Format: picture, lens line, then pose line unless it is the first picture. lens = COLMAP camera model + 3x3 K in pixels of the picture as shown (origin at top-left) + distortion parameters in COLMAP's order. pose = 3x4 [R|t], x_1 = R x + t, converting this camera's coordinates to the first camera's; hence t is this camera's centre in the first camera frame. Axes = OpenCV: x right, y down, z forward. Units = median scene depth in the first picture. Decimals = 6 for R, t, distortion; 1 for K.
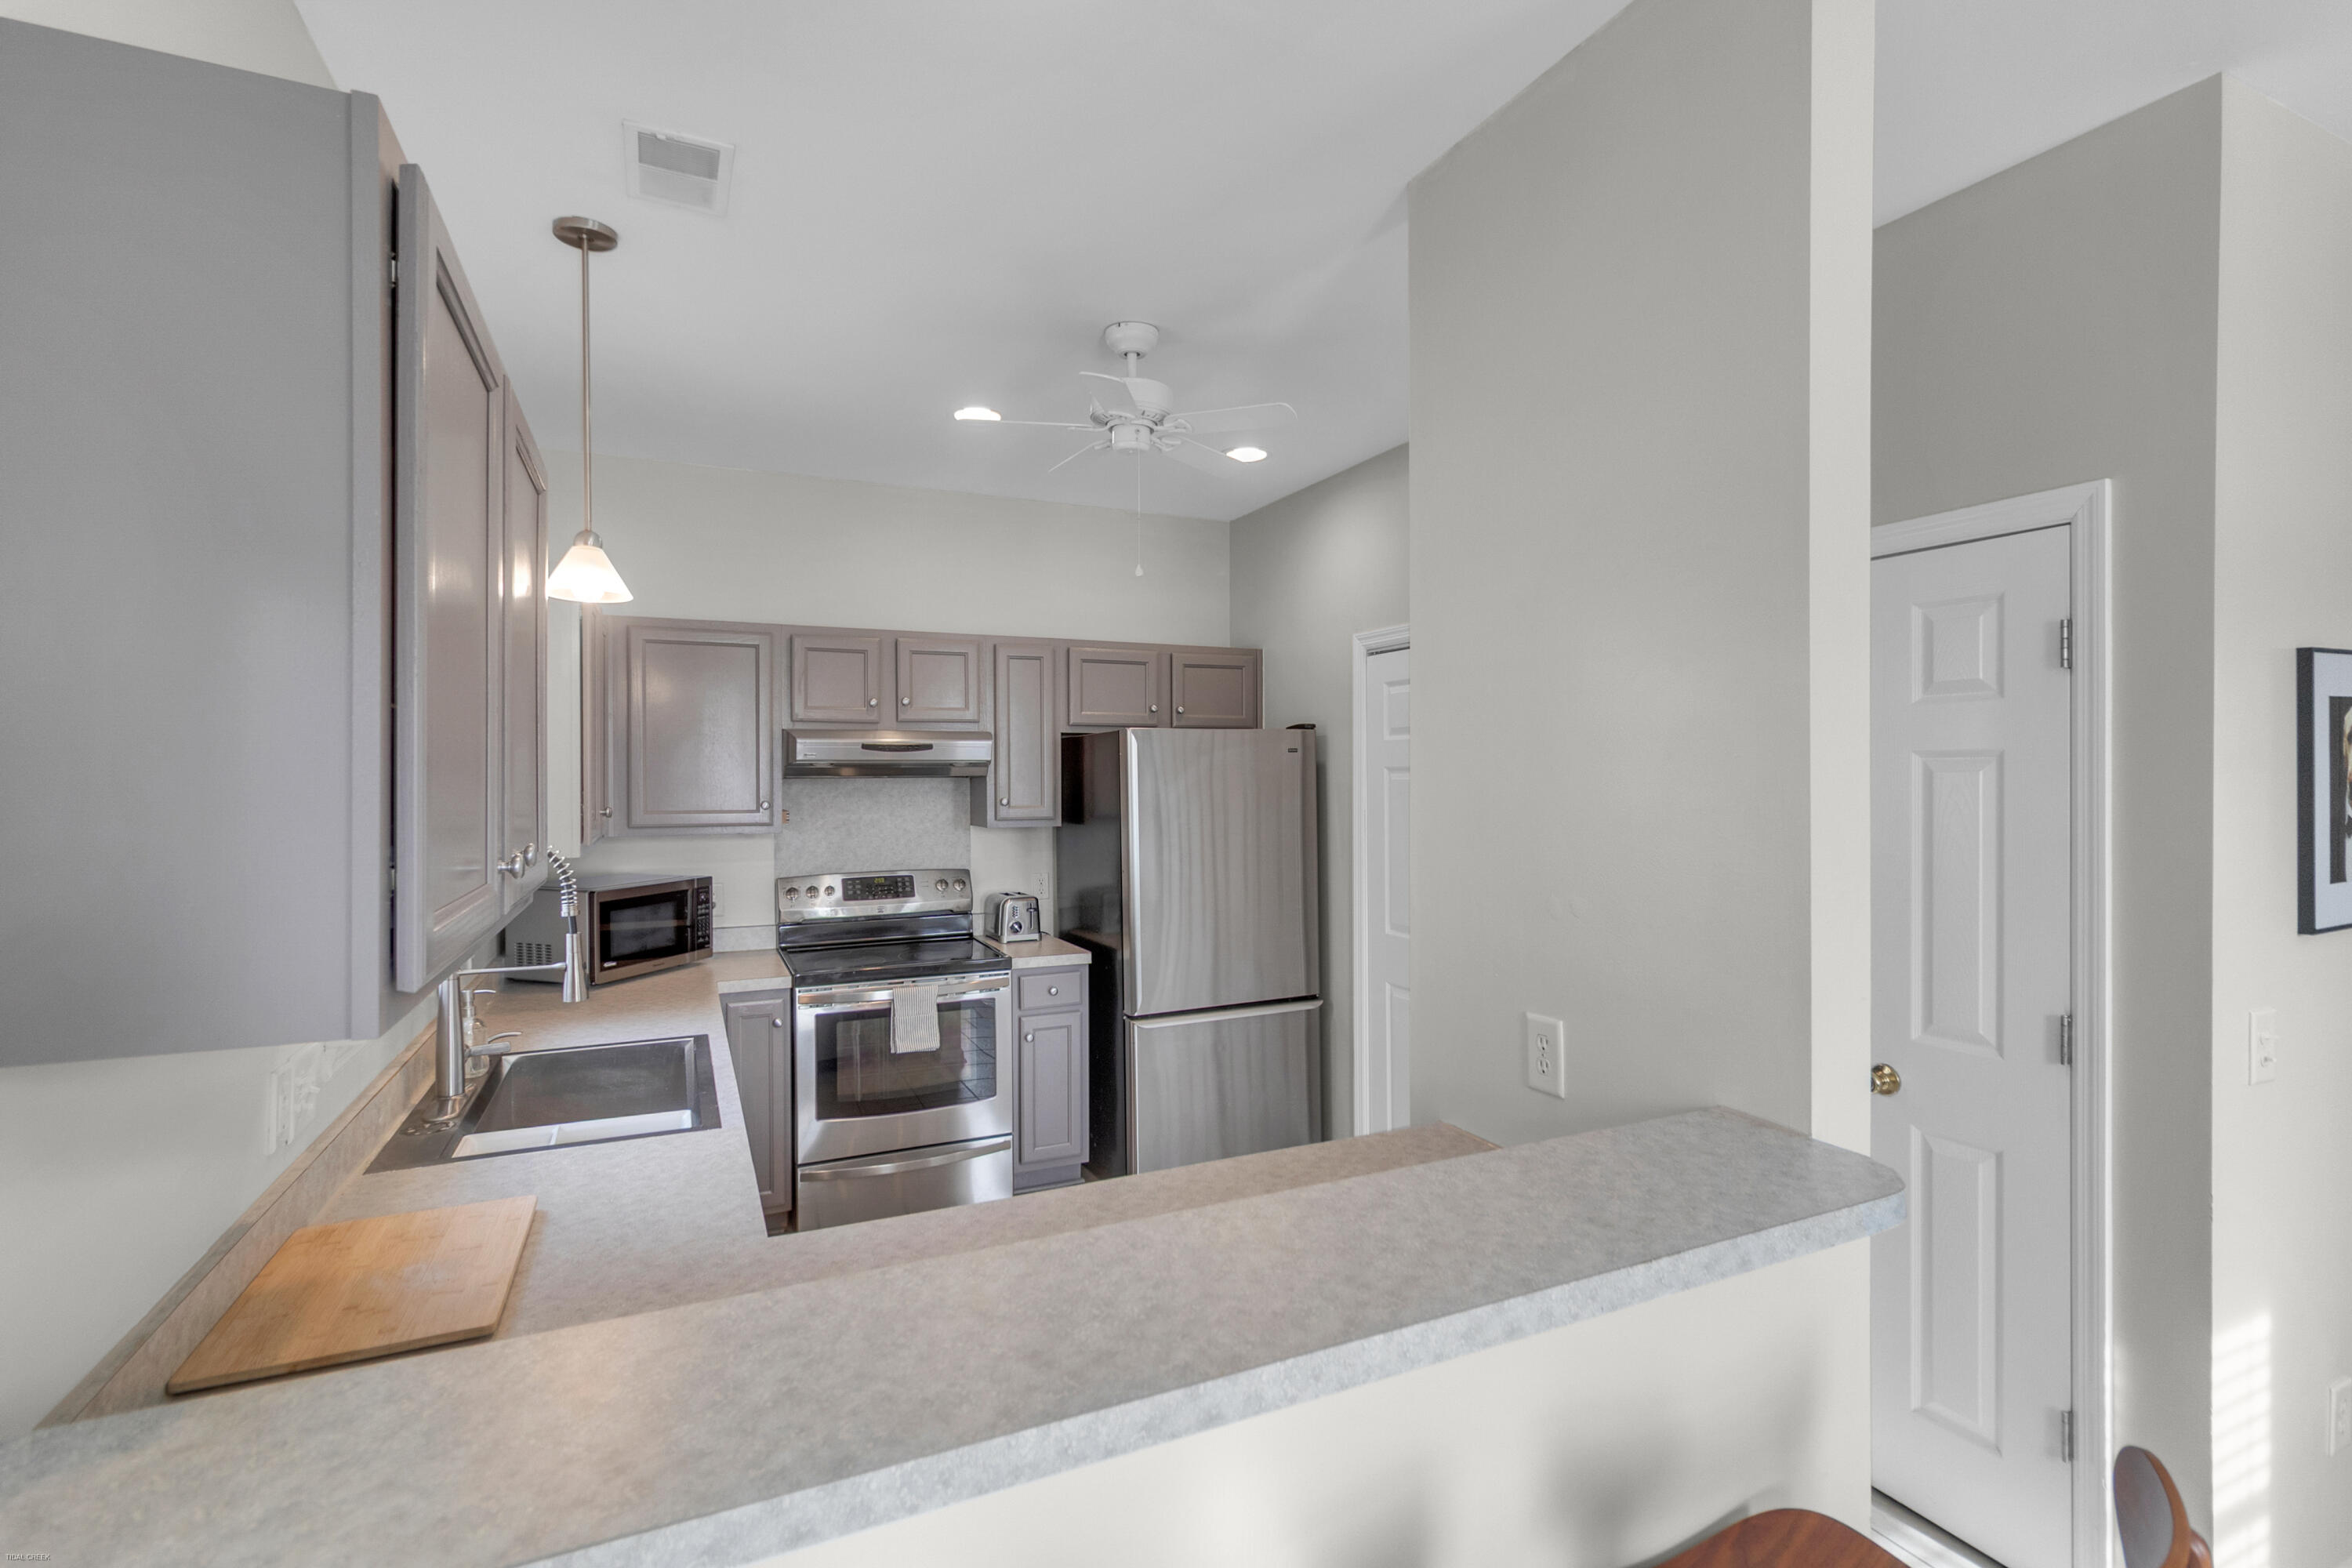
lens RADIAL K [[1094.1, 0, 1174.9], [0, 1094.1, 782.0], [0, 0, 1]] dist [0.009358, 0.001808]
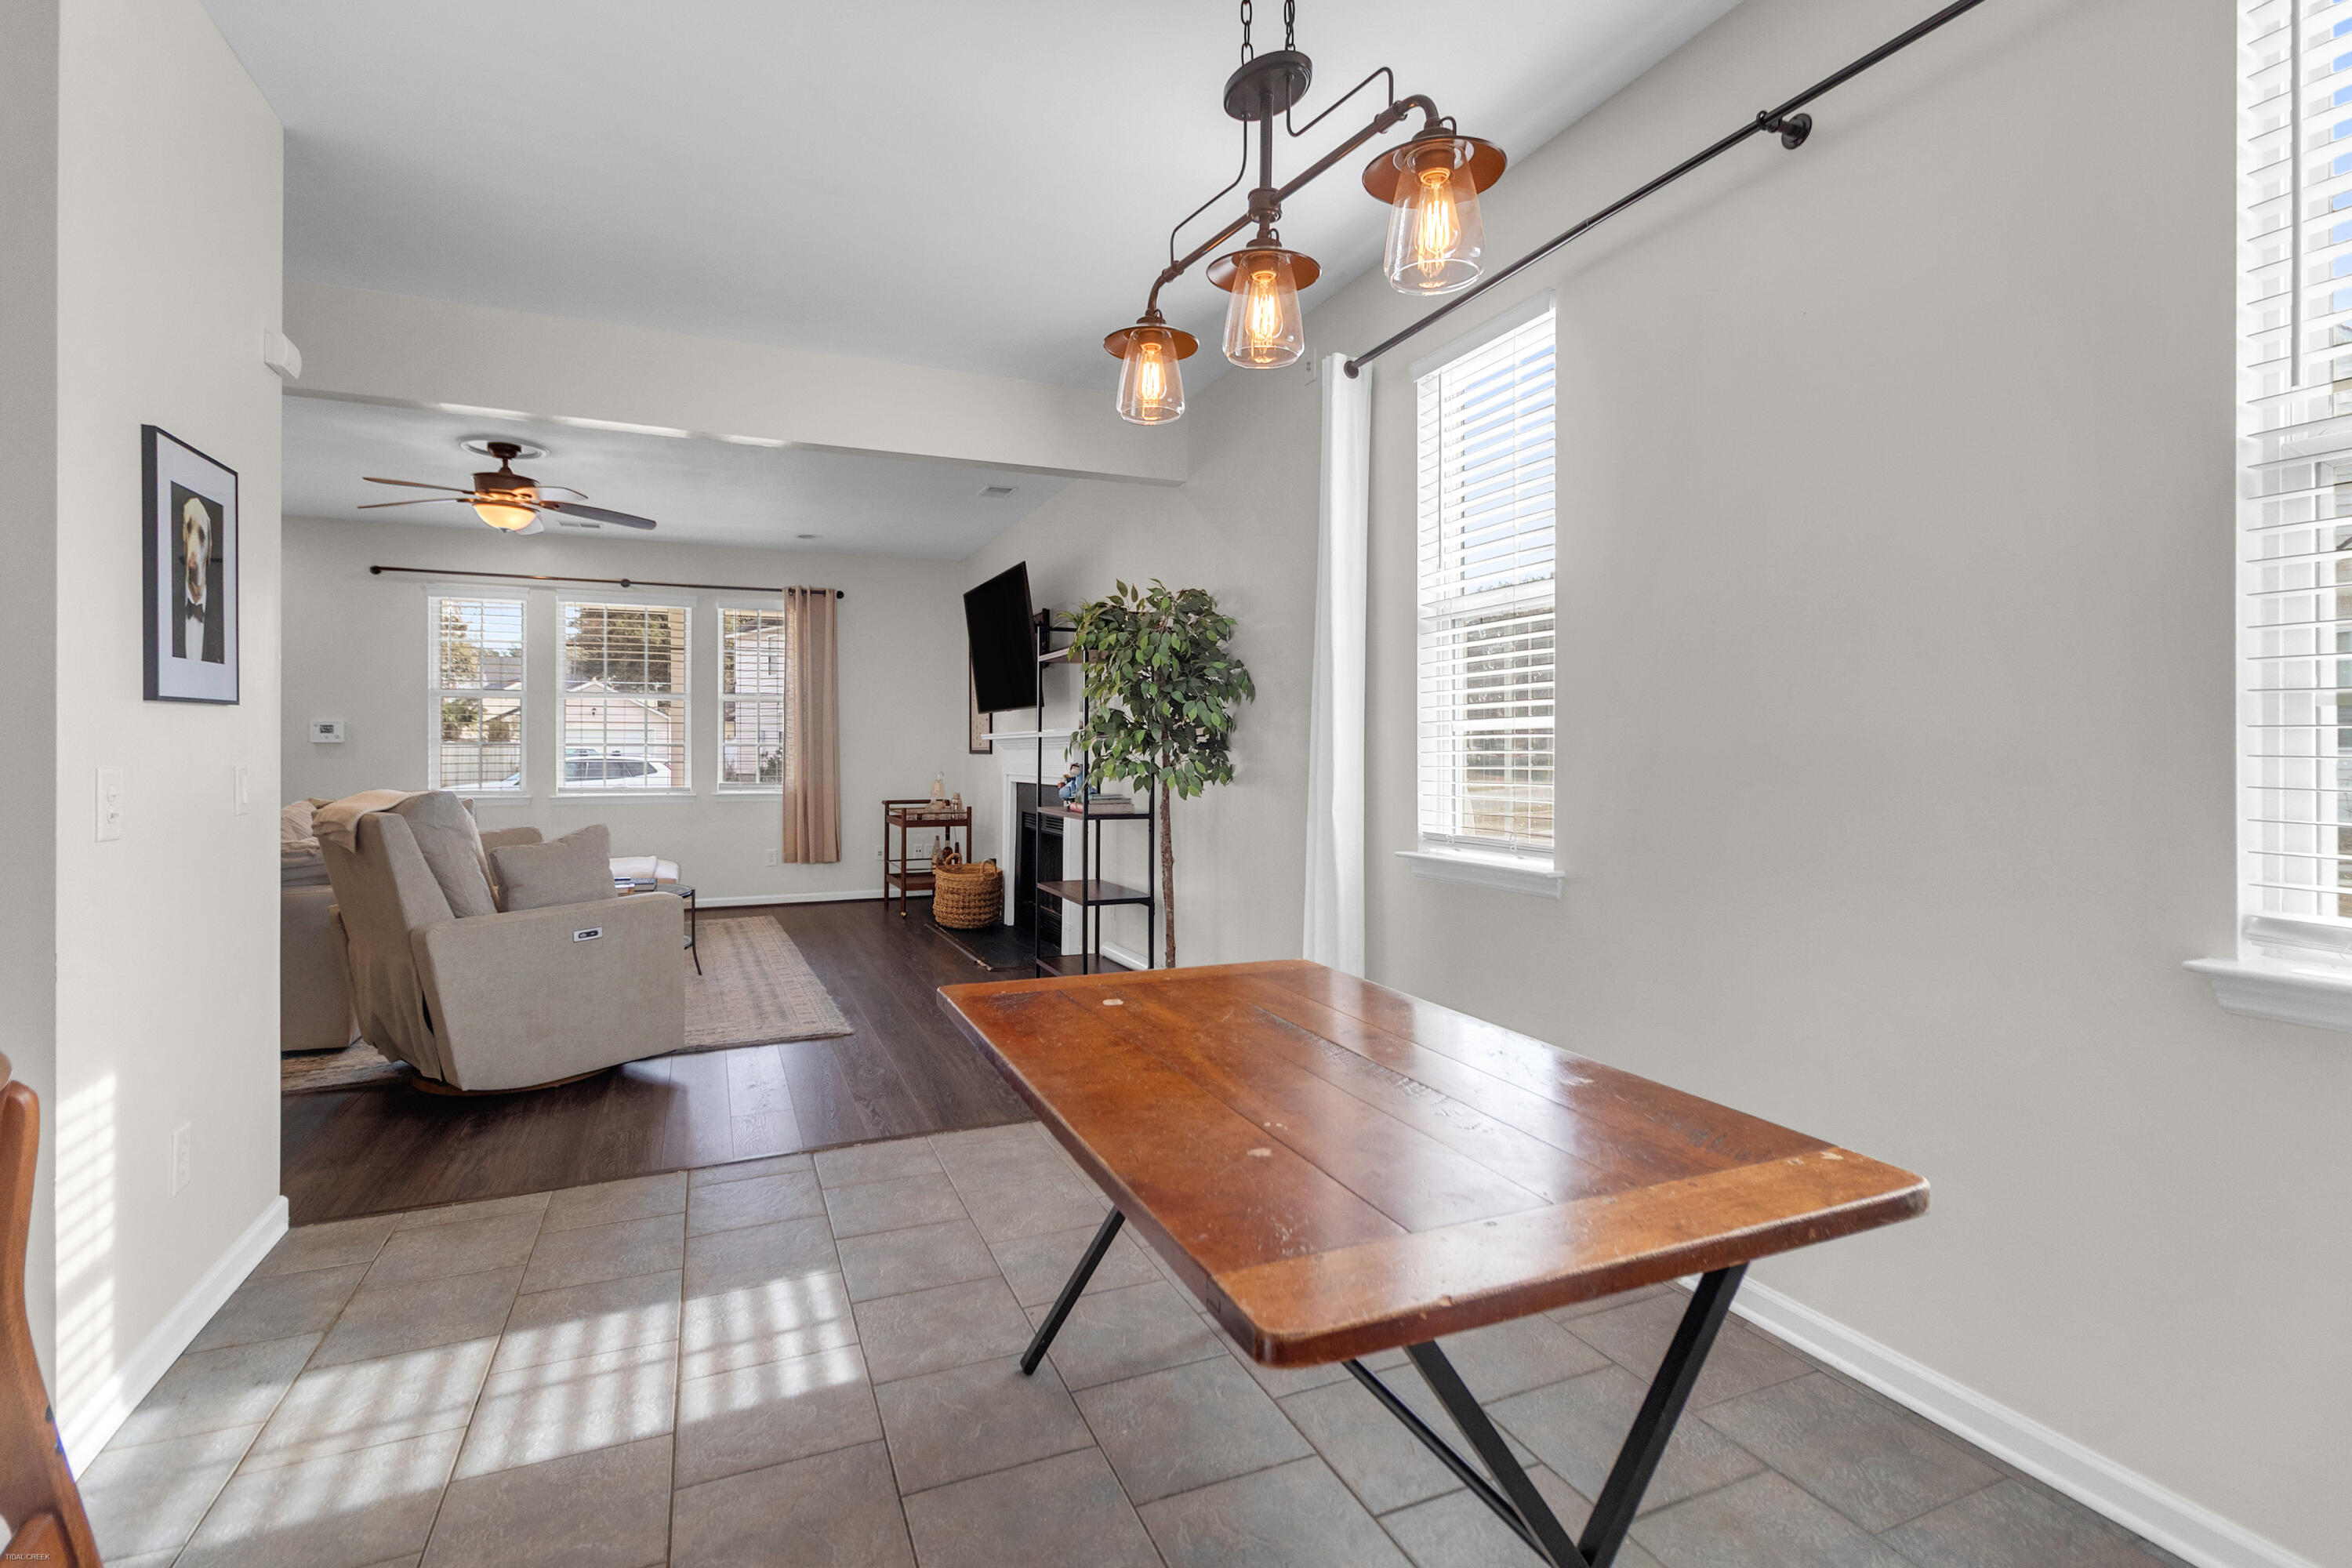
lens RADIAL K [[1110.1, 0, 1179.2], [0, 1110.1, 747.2], [0, 0, 1]] dist [0.006156, -0.002976]
pose [[0.028850, 0.006627, 0.999562, 0.002835], [0.009155, 0.999934, -0.006893, 0.098232], [-0.999542, 0.009349, 0.028788, 0.003127]]
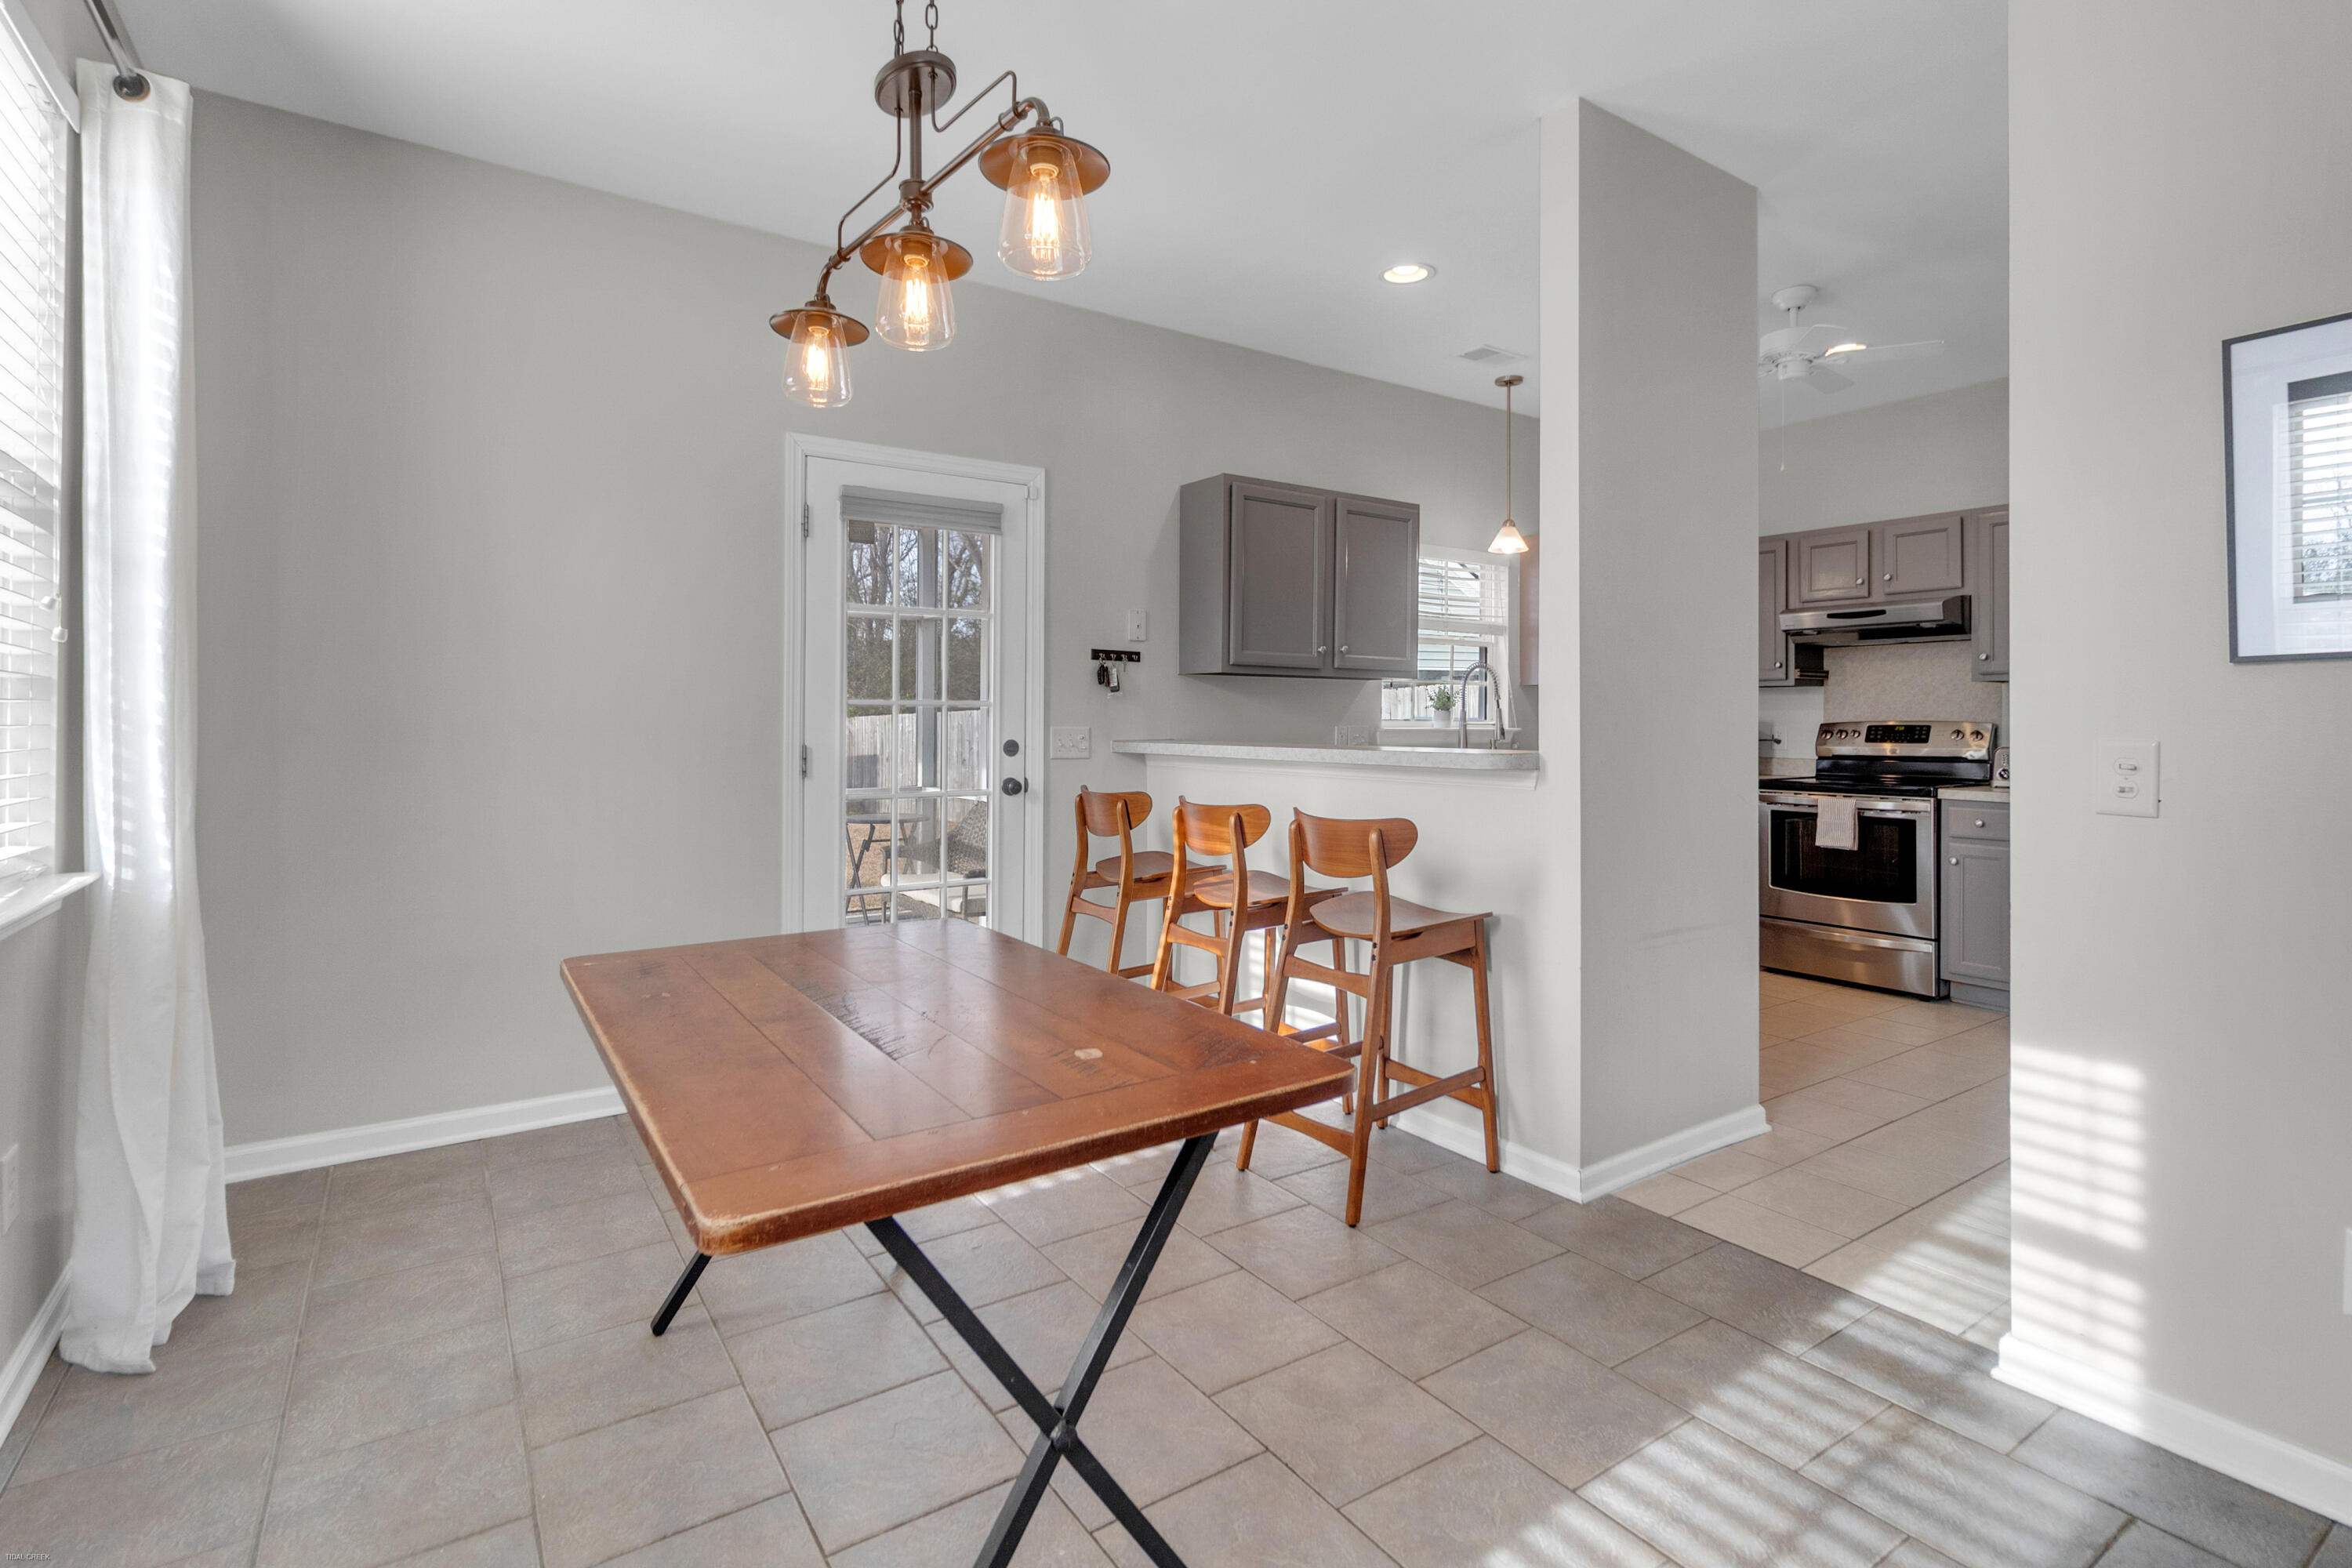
lens RADIAL K [[1110.1, 0, 1175.8], [0, 1110.1, 711.9], [0, 0, 1]] dist [0.006156, -0.002976]
pose [[0.159657, -0.002414, -0.987170, 0.877364], [-0.010772, 0.999933, -0.004187, 0.092735], [0.987114, 0.011302, 0.159621, 0.018119]]
